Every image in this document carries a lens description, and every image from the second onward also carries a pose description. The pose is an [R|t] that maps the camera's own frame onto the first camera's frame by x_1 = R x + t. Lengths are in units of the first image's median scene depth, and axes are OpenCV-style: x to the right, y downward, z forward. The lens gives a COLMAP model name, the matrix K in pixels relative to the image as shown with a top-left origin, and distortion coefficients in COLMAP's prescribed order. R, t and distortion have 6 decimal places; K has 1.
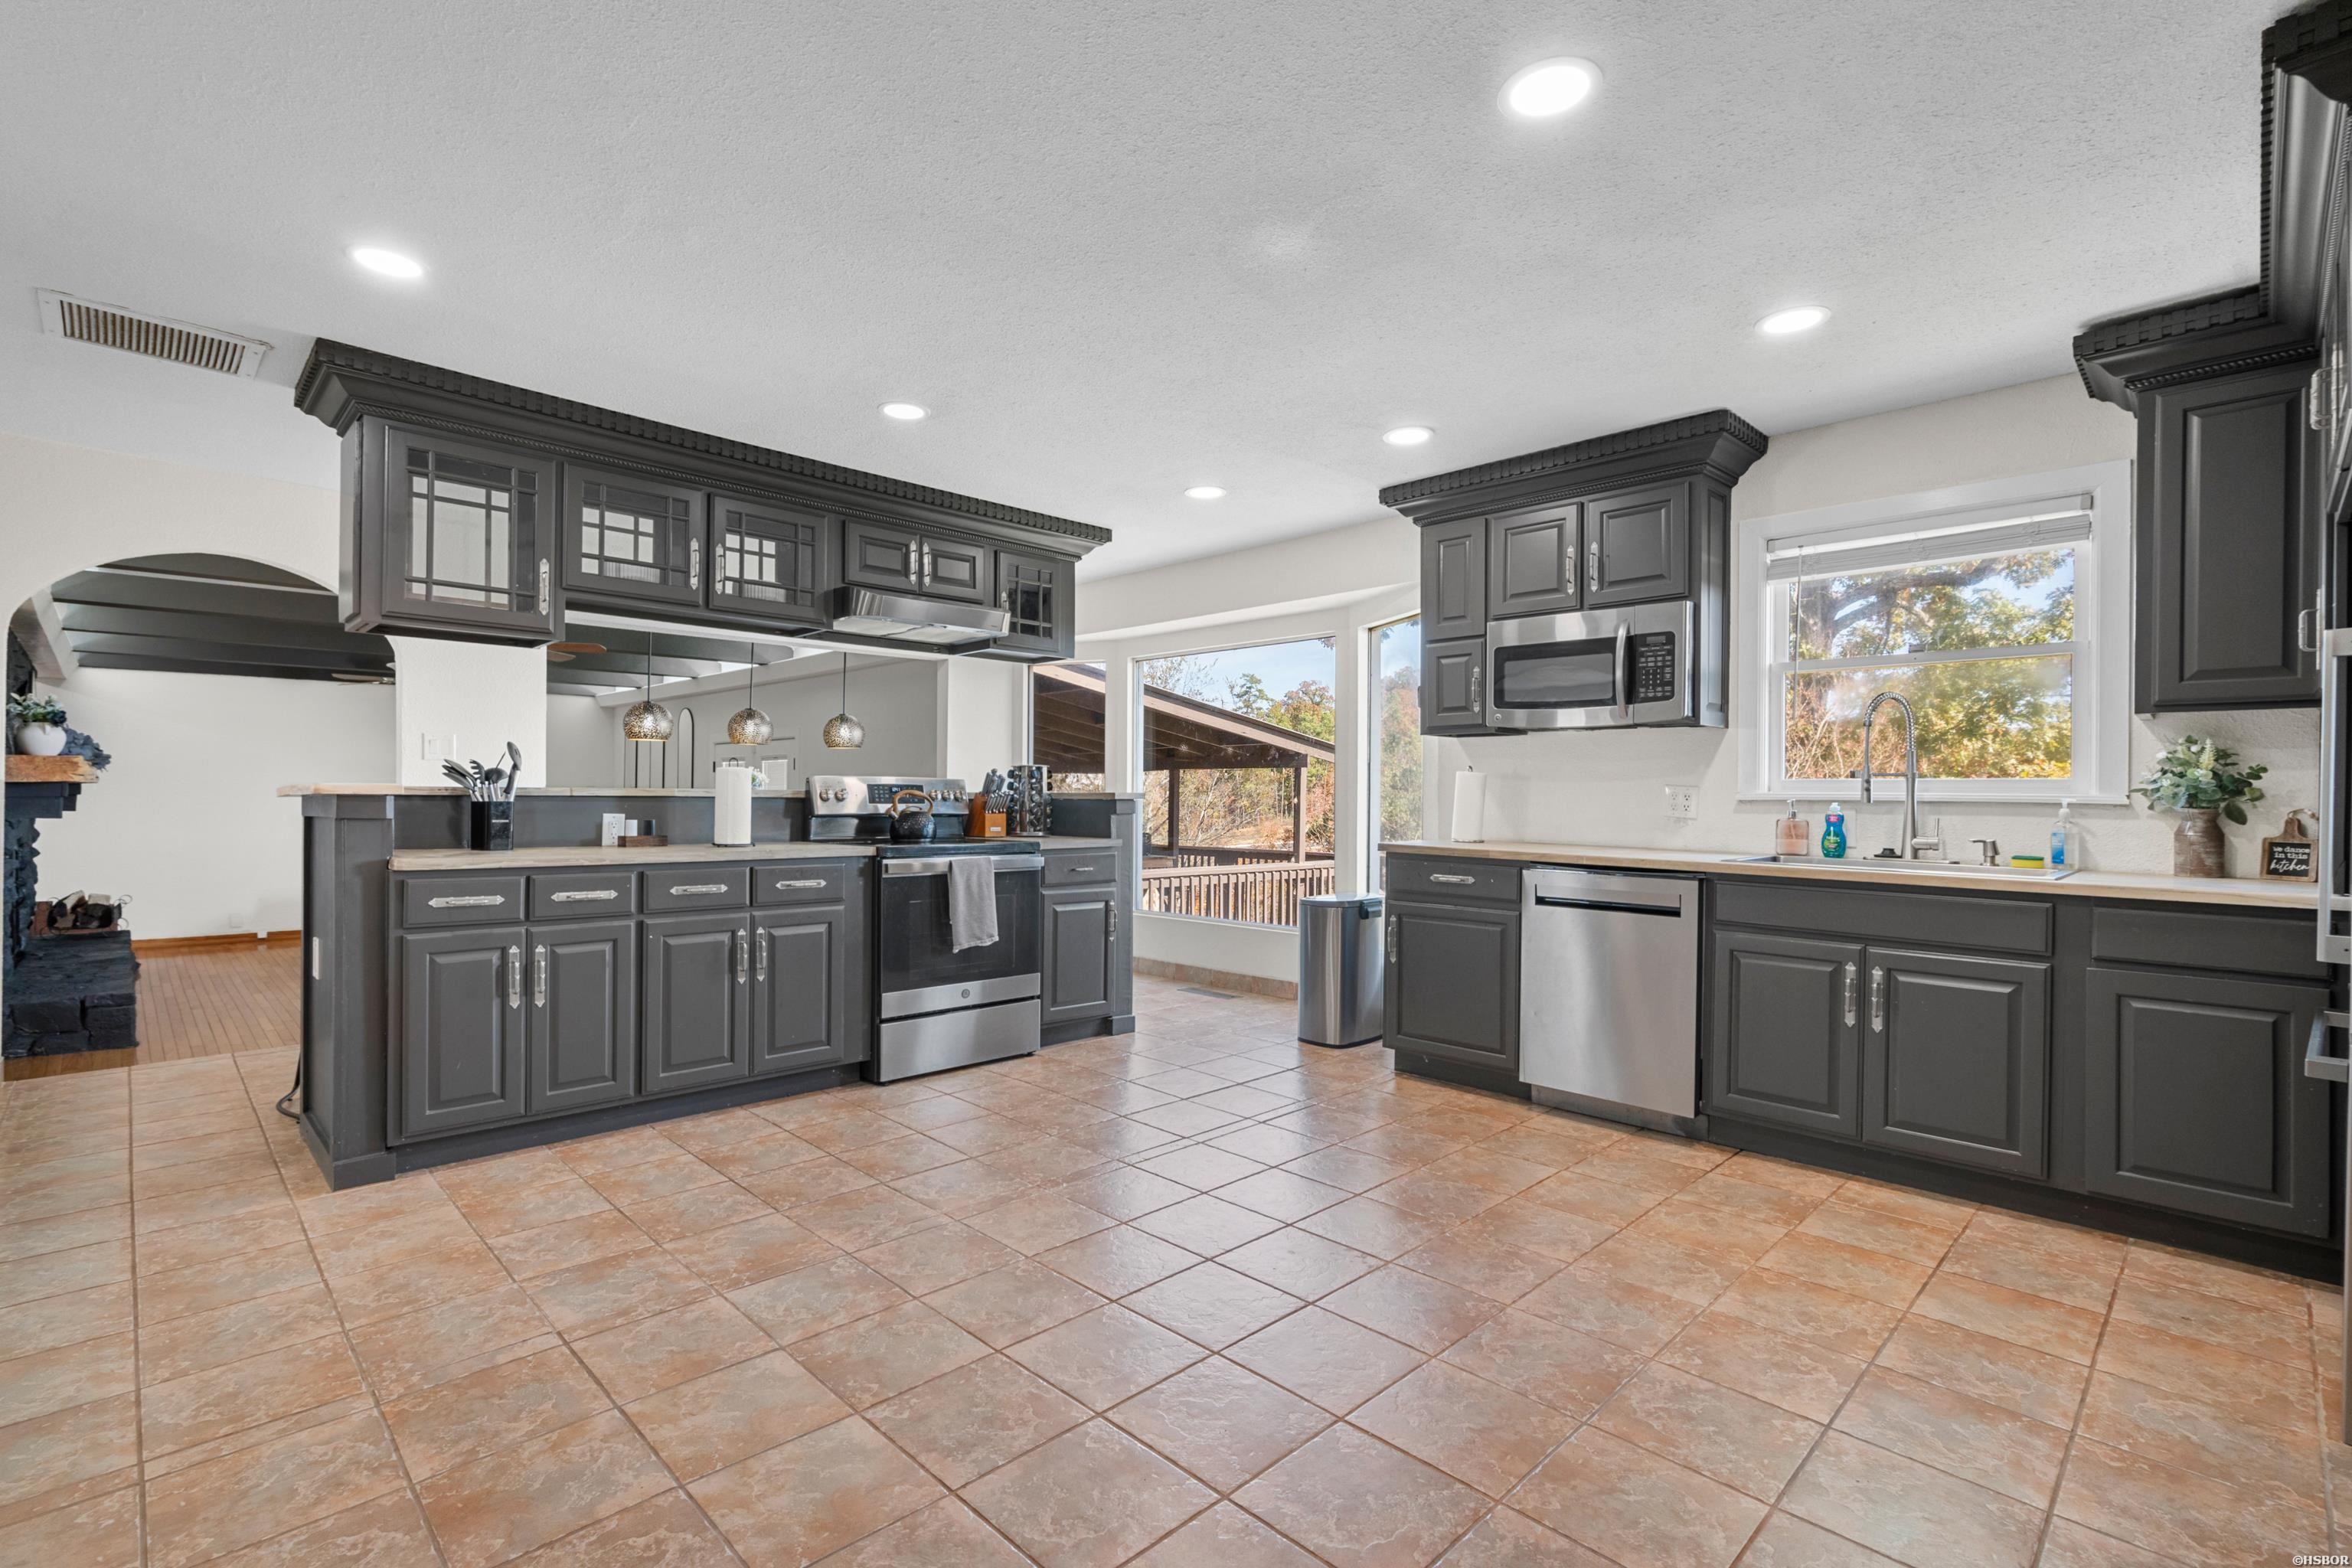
lens RADIAL K [[1078.6, 0, 1176.6], [0, 1078.6, 791.1], [0, 0, 1]] dist [-0.001107, 0.000630]
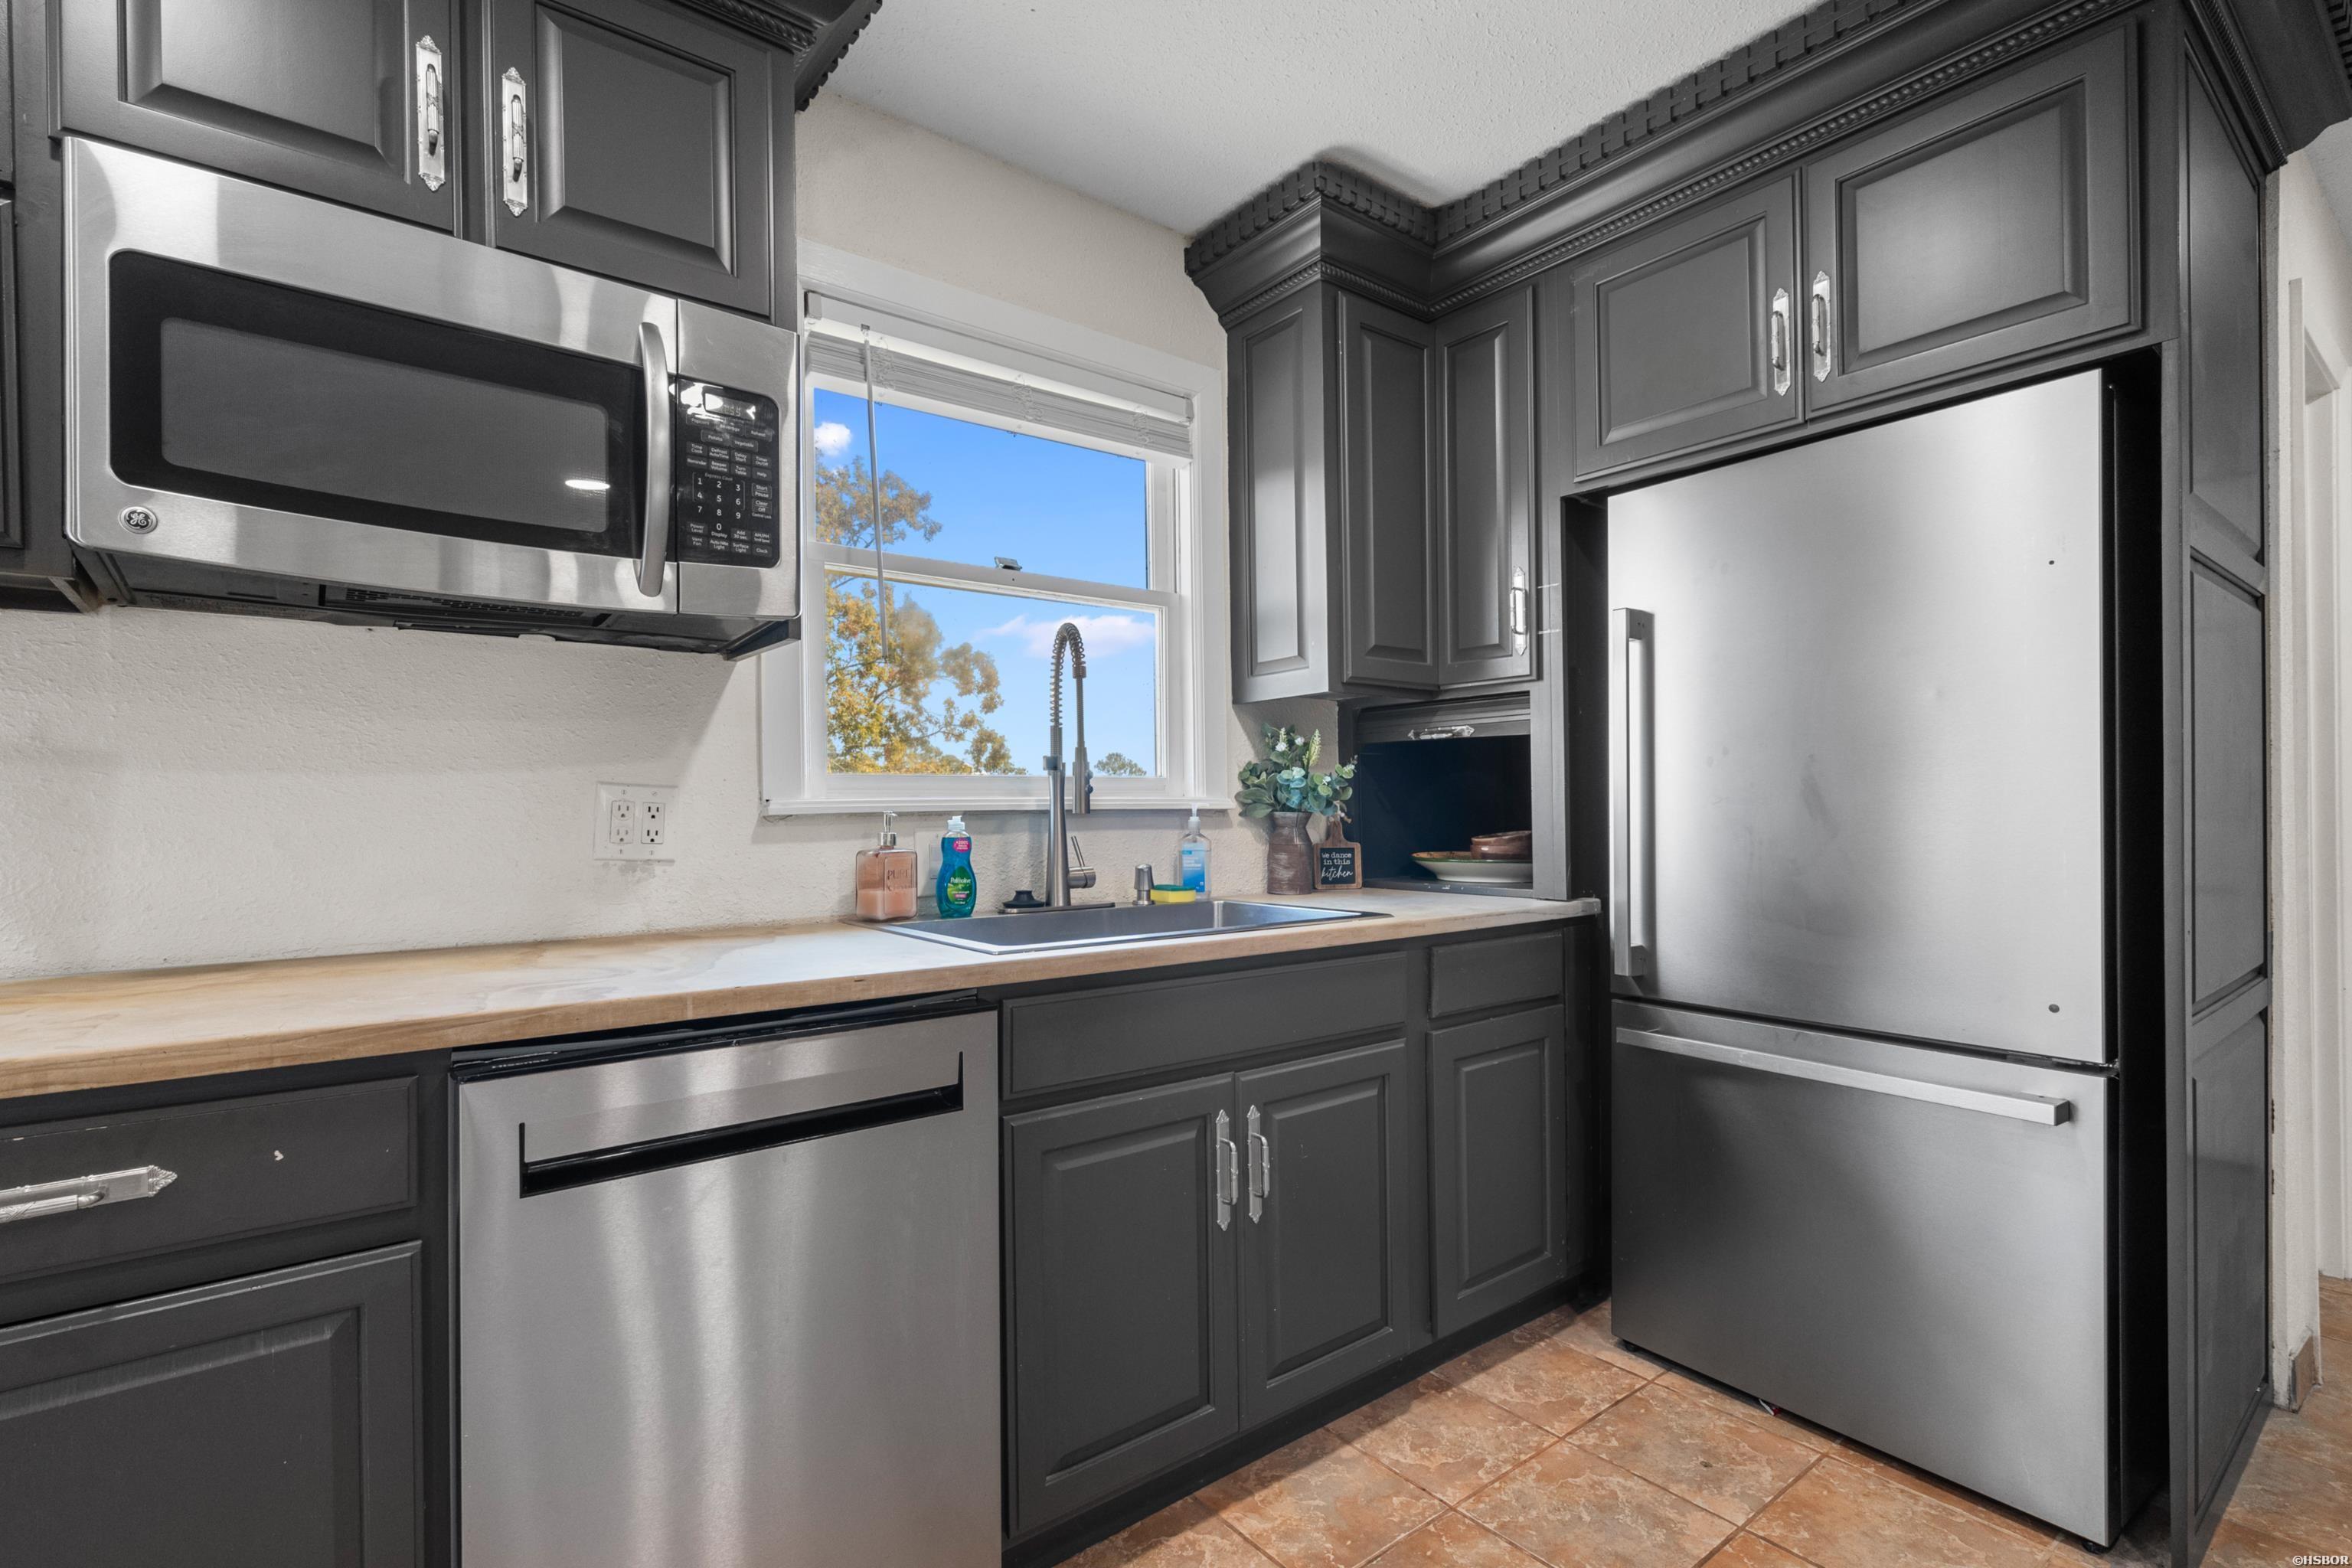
lens RADIAL K [[1078.6, 0, 1148.8], [0, 1078.6, 812.2], [0, 0, 1]] dist [-0.001107, 0.000630]
pose [[0.126076, -0.012983, 0.991936, 0.089384], [0.011384, 0.999867, 0.011640, 0.004262], [-0.991955, 0.009824, 0.126207, 0.951018]]
